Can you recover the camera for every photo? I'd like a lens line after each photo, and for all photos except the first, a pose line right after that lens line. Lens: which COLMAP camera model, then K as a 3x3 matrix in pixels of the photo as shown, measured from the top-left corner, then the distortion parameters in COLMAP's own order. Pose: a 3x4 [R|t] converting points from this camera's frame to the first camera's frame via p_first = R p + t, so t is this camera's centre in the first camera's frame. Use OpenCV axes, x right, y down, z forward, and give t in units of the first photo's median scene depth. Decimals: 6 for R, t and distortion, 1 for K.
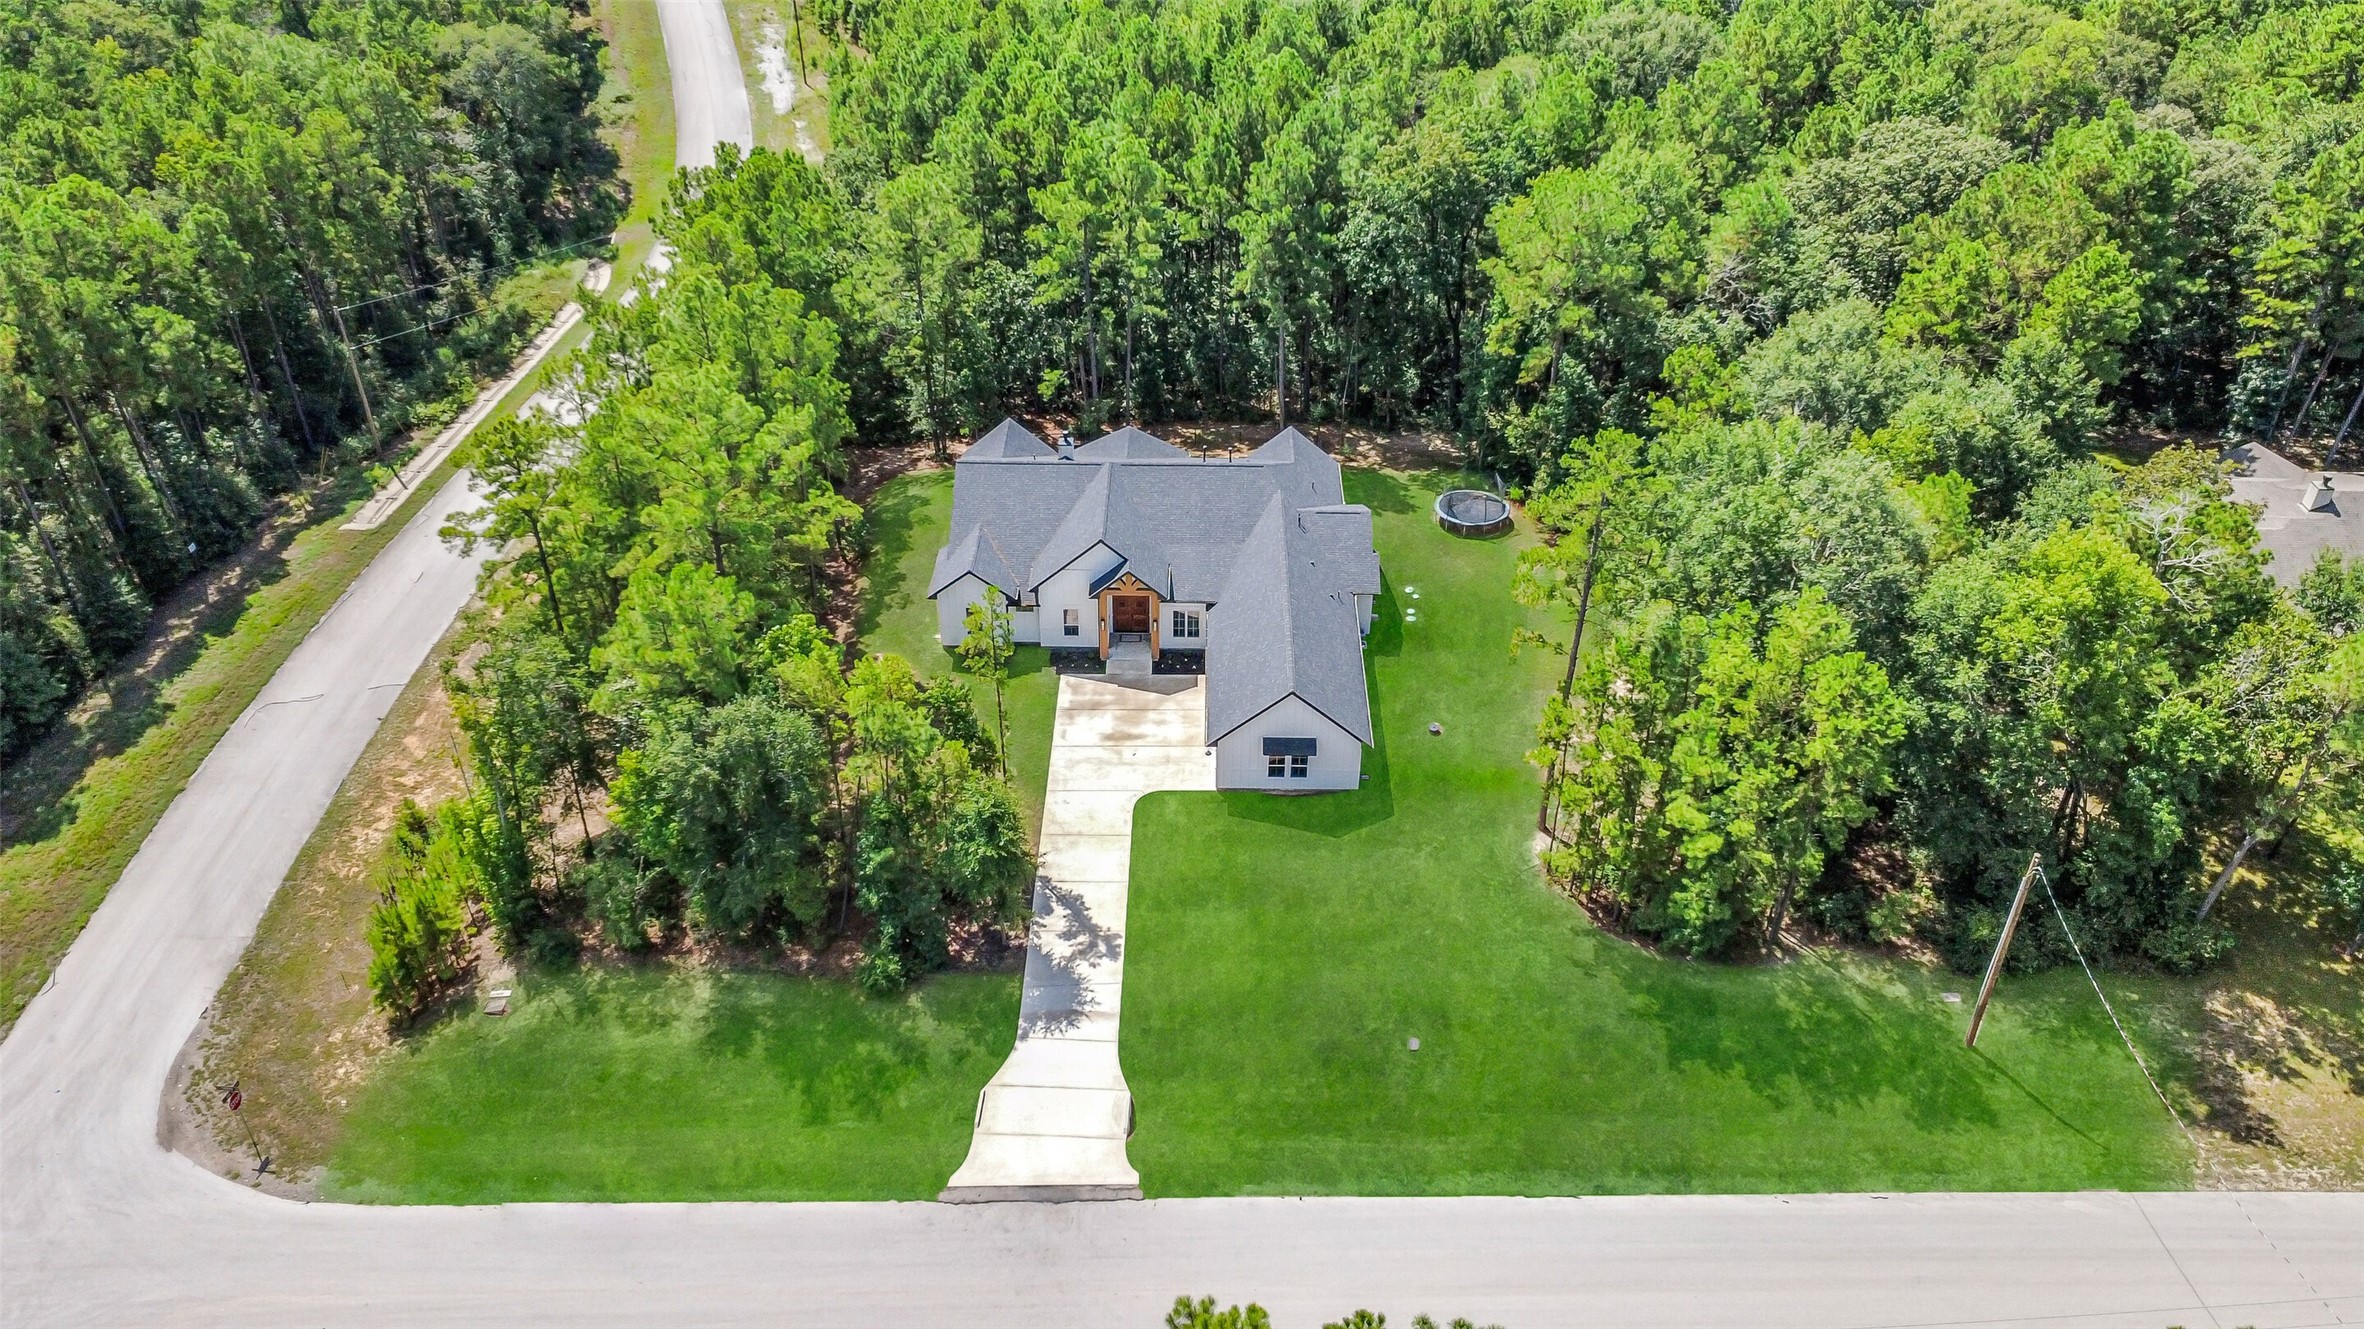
lens RADIAL K [[1725.0, 0, 1182.0], [0, 1725.0, 664.5], [0, 0, 1]] dist [-0.000270, 0.003247]
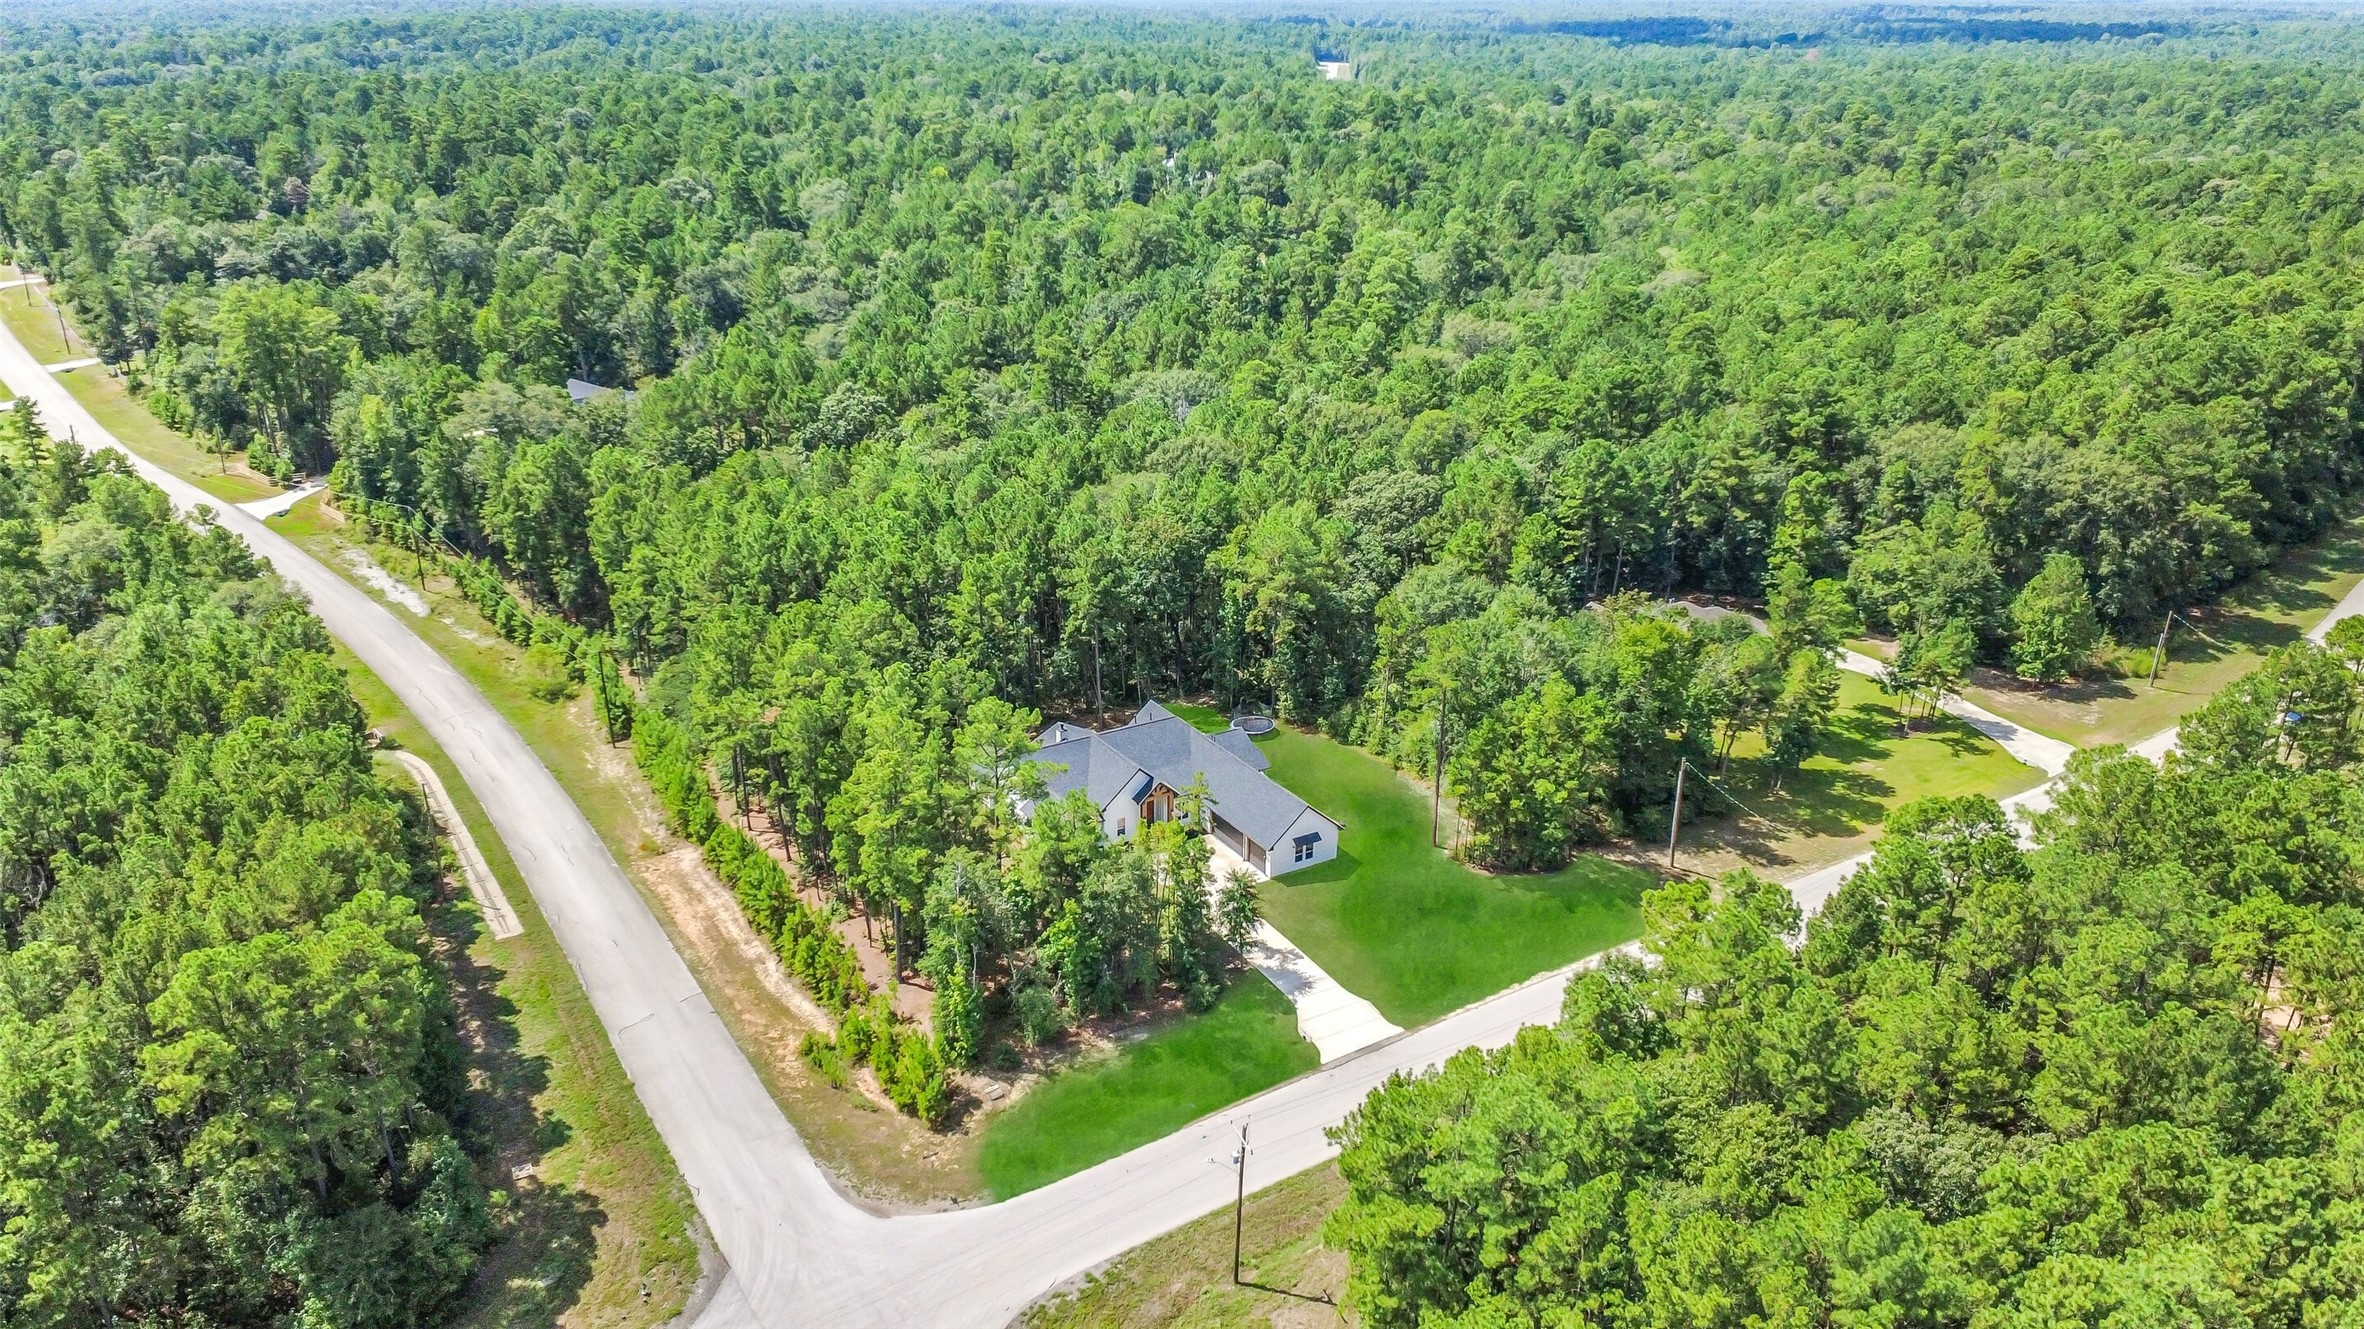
lens RADIAL K [[1733.3, 0, 1176.5], [0, 1733.3, 650.2], [0, 0, 1]] dist [-0.027232, 0.148808]
pose [[0.850820, -0.192537, 0.488911, -0.920781], [0.302450, 0.940307, -0.156033, 0.105127], [-0.429685, 0.280627, 0.858265, -0.557188]]
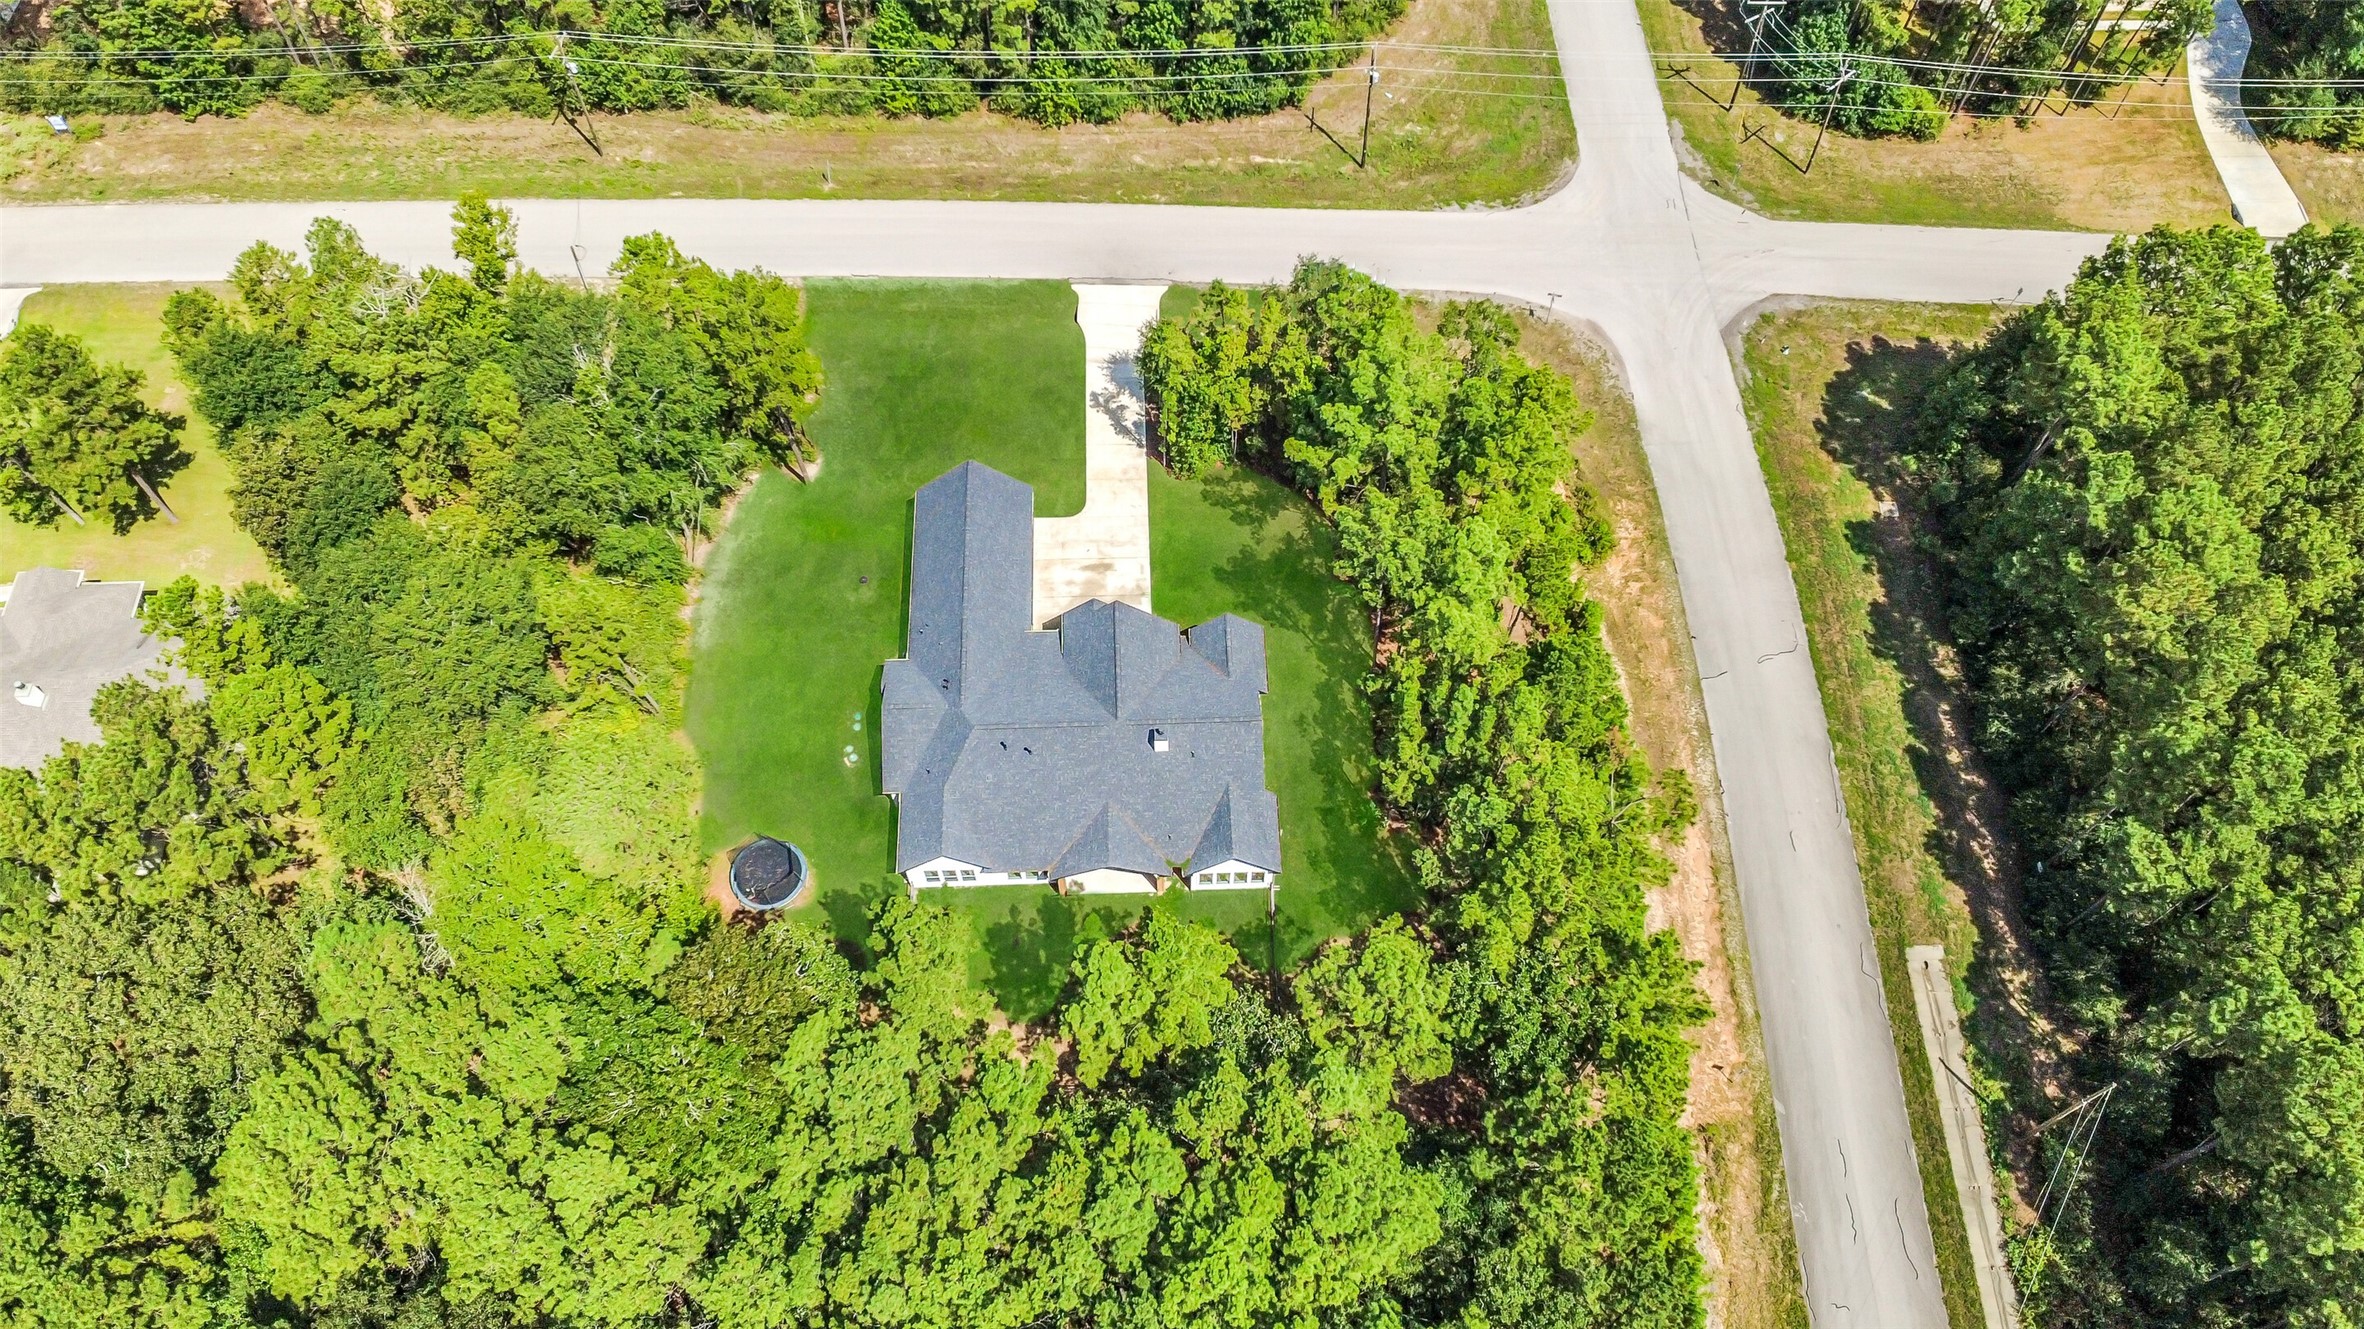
lens RADIAL K [[1725.0, 0, 1182.0], [0, 1725.0, 664.5], [0, 0, 1]] dist [-0.000270, 0.003247]
pose [[-0.998728, 0.040834, -0.029571, -0.062378], [-0.032935, -0.084343, 0.995892, -1.432445], [0.038172, 0.995600, 0.085580, 1.060139]]
